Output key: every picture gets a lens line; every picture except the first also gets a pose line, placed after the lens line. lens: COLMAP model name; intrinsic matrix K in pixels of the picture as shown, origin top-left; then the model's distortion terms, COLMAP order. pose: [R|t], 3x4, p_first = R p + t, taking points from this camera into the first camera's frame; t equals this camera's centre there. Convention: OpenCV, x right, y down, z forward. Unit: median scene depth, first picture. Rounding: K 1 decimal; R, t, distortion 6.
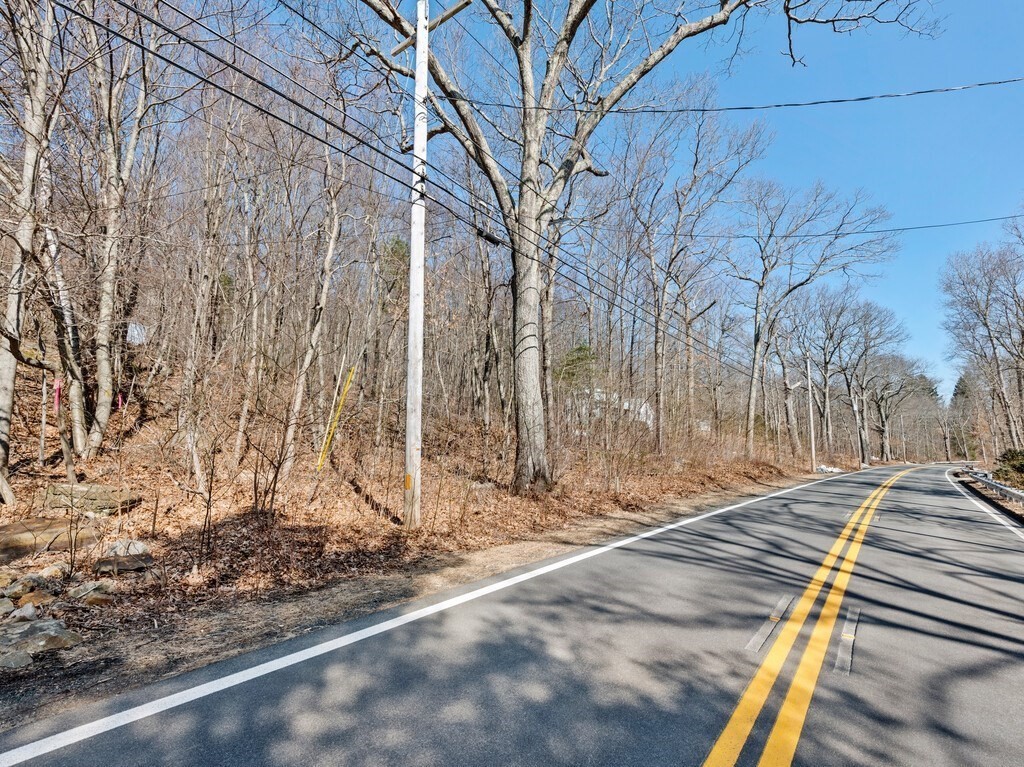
lens RADIAL K [[514.7, 0, 537.6], [0, 514.7, 383.0], [0, 0, 1]] dist [0.017757, -0.010605]
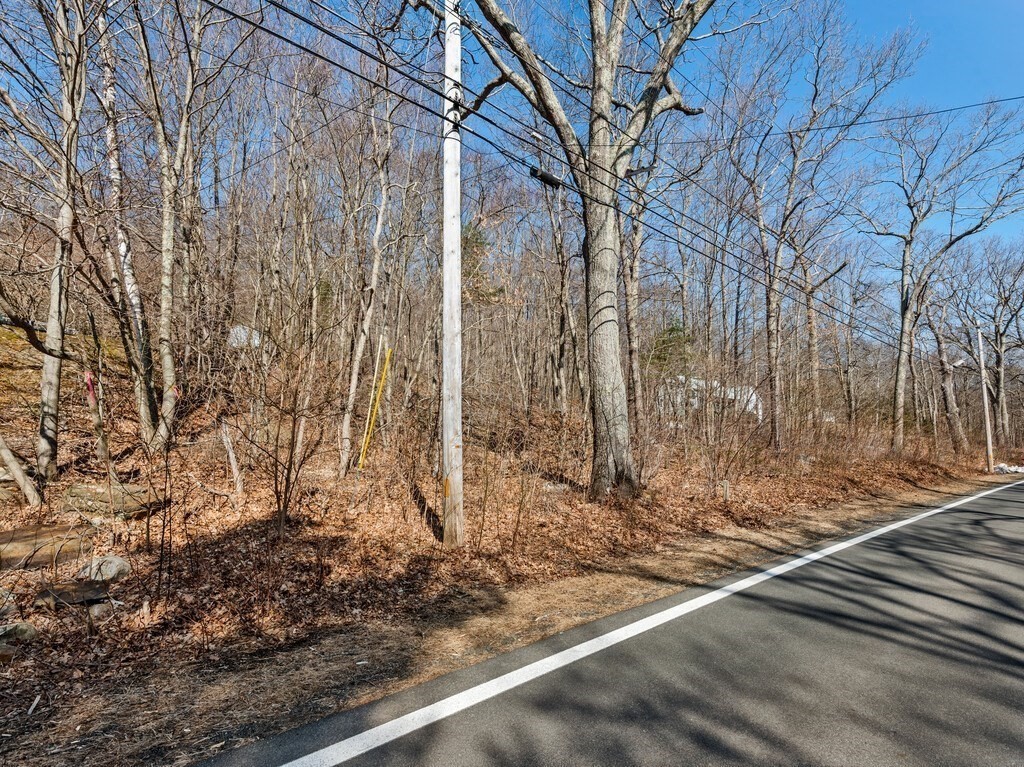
lens RADIAL K [[514.7, 0, 497.1], [0, 514.7, 382.0], [0, 0, 1]] dist [0.017757, -0.010605]
pose [[0.968908, -0.027917, -0.245842, 0.014077], [0.030799, 0.999495, 0.007885, 0.015763], [0.245498, -0.015211, 0.969278, 0.158417]]
